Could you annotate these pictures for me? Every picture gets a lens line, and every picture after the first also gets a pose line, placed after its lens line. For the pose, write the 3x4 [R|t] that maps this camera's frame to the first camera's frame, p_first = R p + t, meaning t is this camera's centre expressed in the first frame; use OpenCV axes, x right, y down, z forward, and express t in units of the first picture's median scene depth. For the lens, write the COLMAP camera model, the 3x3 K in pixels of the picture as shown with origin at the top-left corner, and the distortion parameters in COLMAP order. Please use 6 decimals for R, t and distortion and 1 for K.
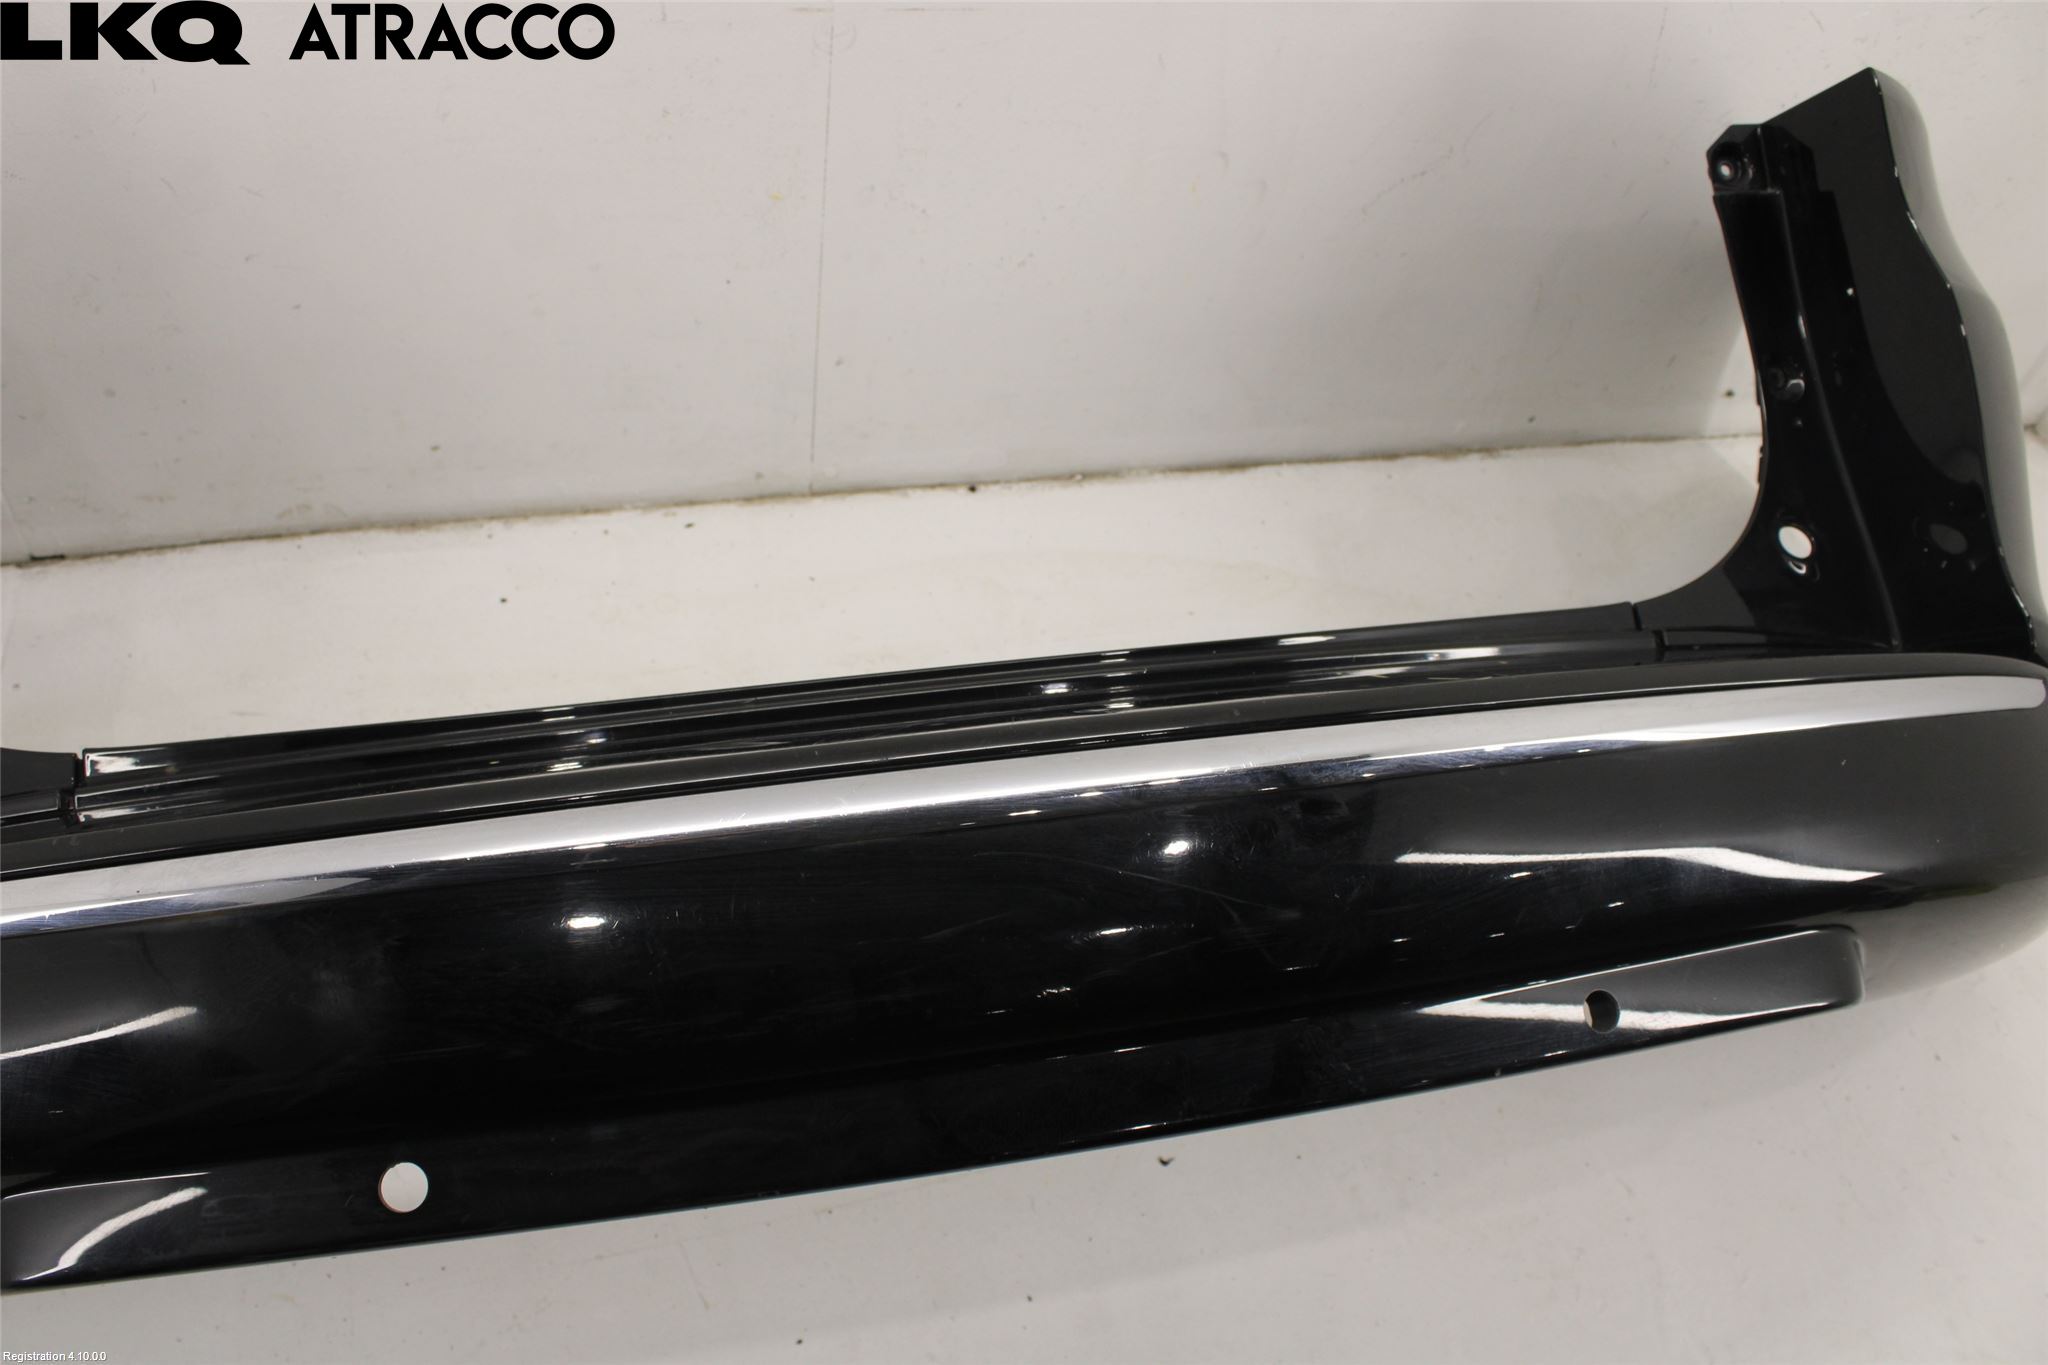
lens RADIAL K [[1766.5, 0, 1019.6], [0, 1766.5, 692.3], [0, 0, 1]] dist [-0.160437, 0.151275]
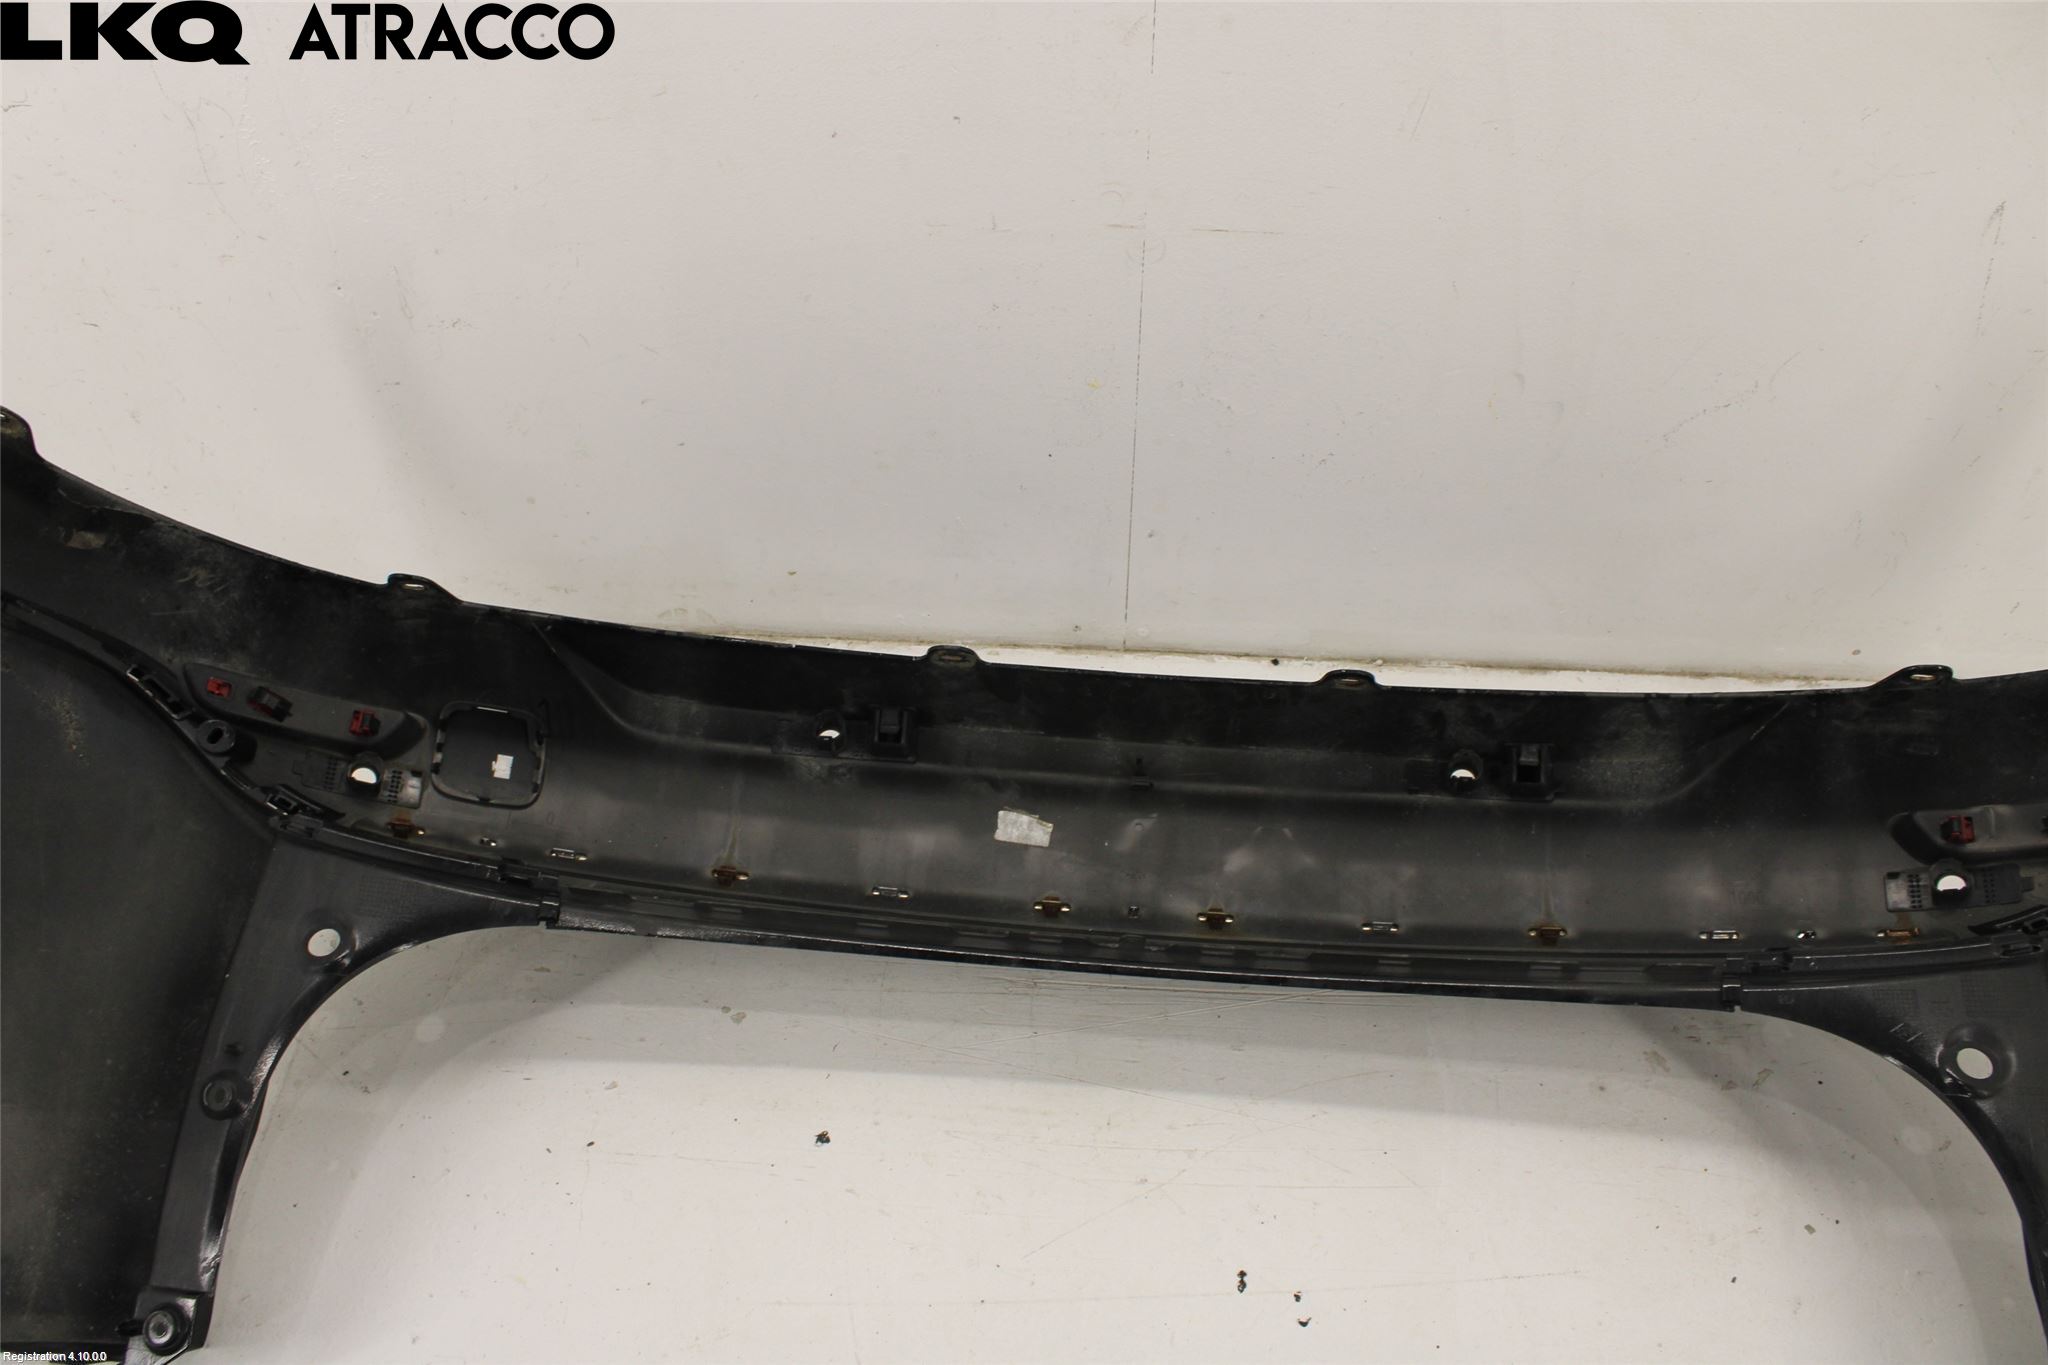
lens RADIAL K [[1766.5, 0, 1013.4], [0, 1766.5, 687.9], [0, 0, 1]] dist [-0.160437, 0.151275]
pose [[0.953238, 0.117593, -0.278407, 0.126185], [-0.136394, 0.989438, -0.049084, -0.027524], [0.269694, 0.084762, 0.959208, -0.062110]]
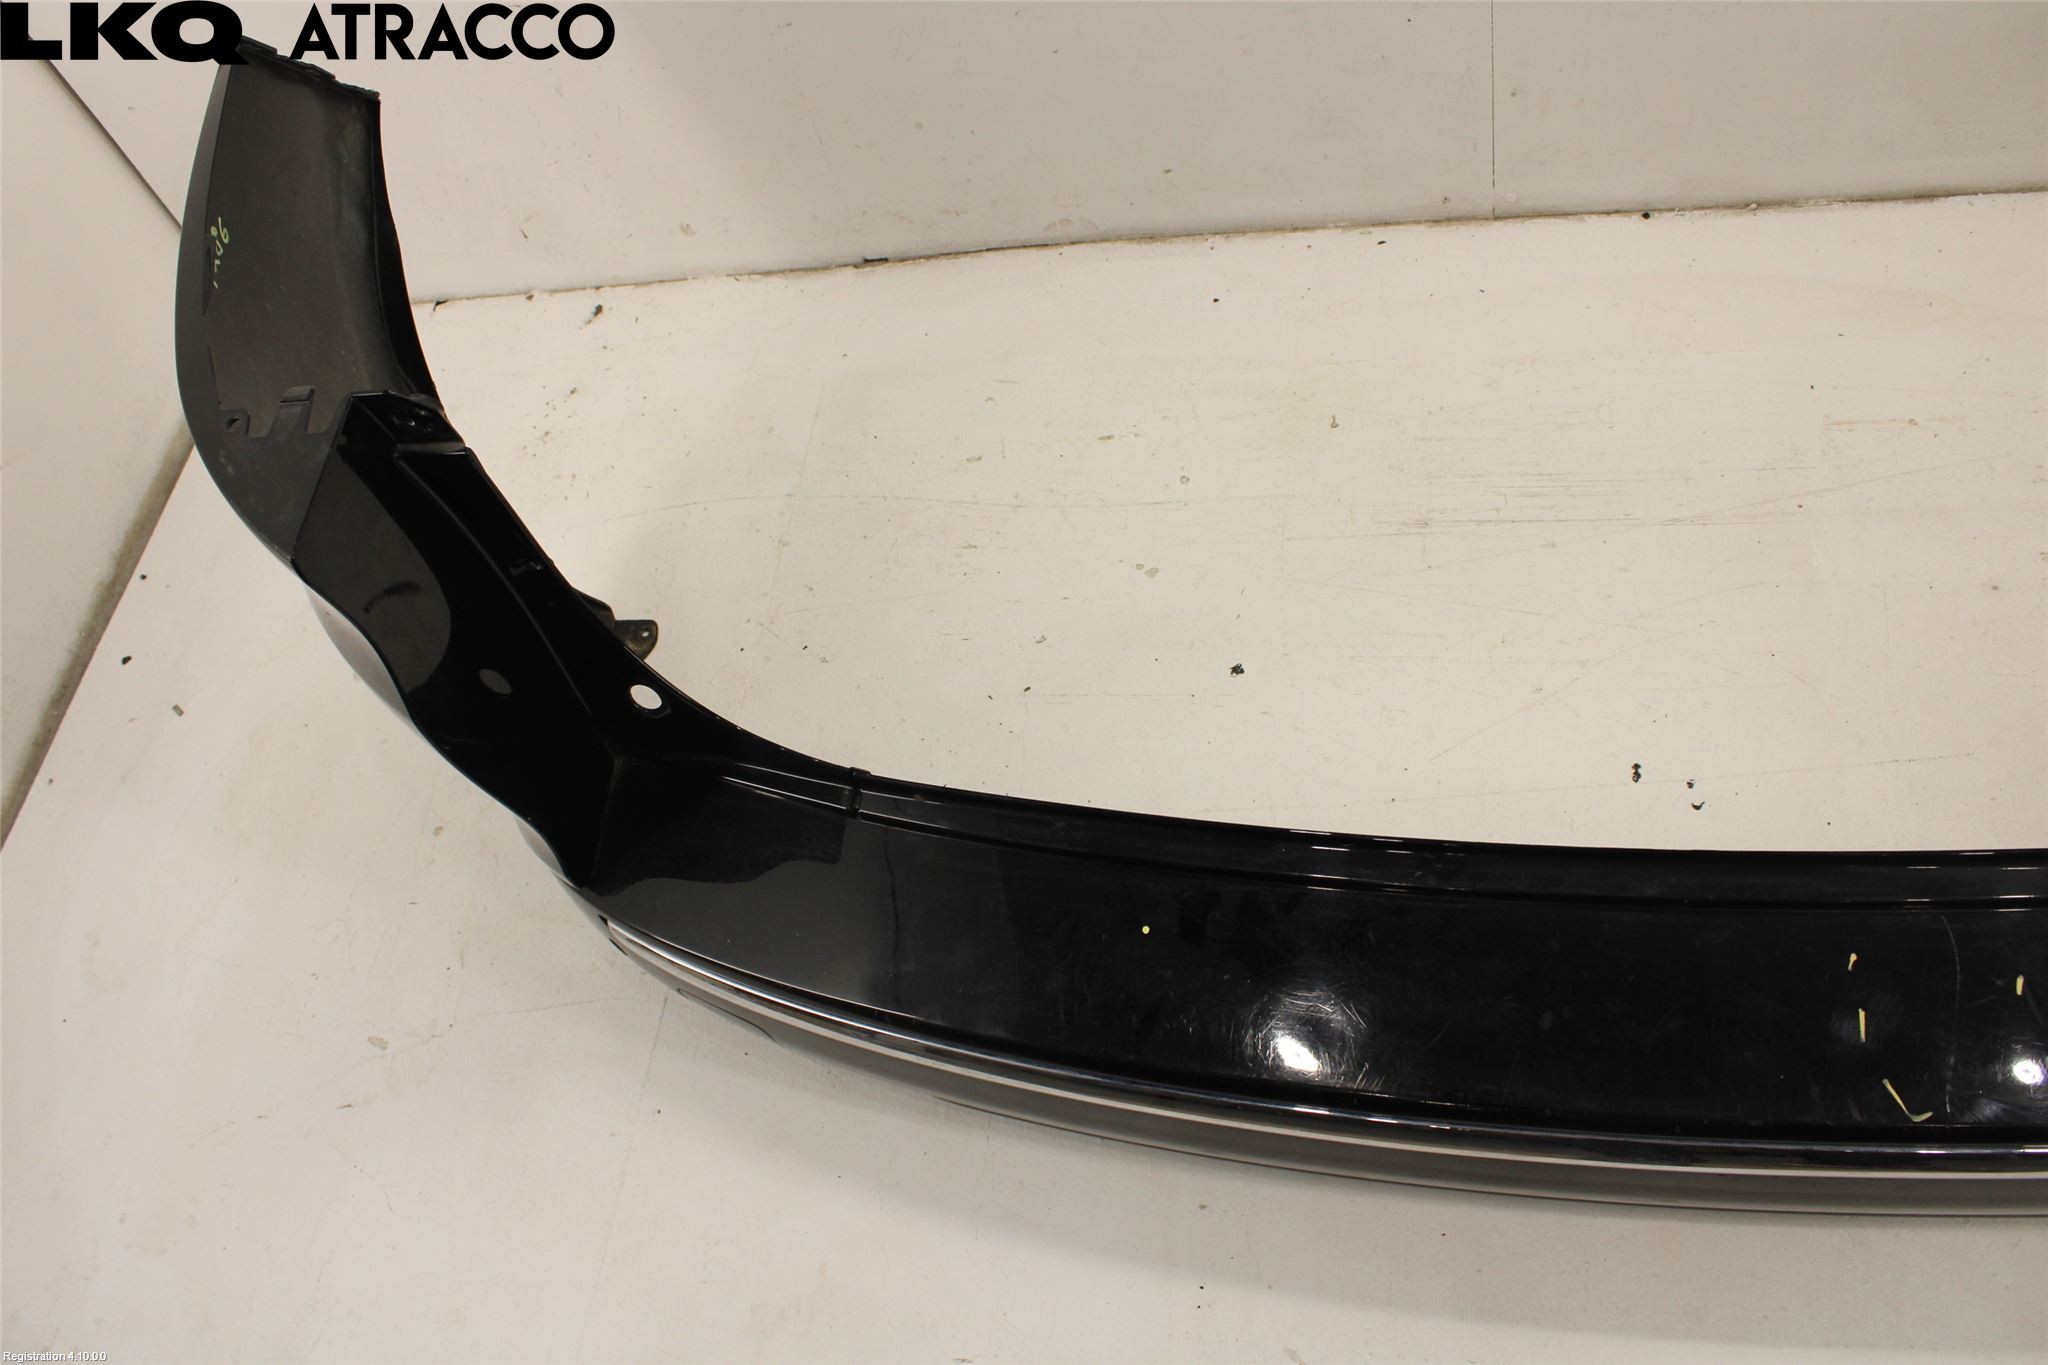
lens RADIAL K [[1766.5, 0, 1012.2], [0, 1766.5, 704.6], [0, 0, 1]] dist [-0.160437, 0.151275]
pose [[0.882792, 0.115398, -0.455370, 0.150983], [-0.059293, 0.988977, 0.135676, 0.063742], [0.466008, -0.092774, 0.879903, -0.137924]]
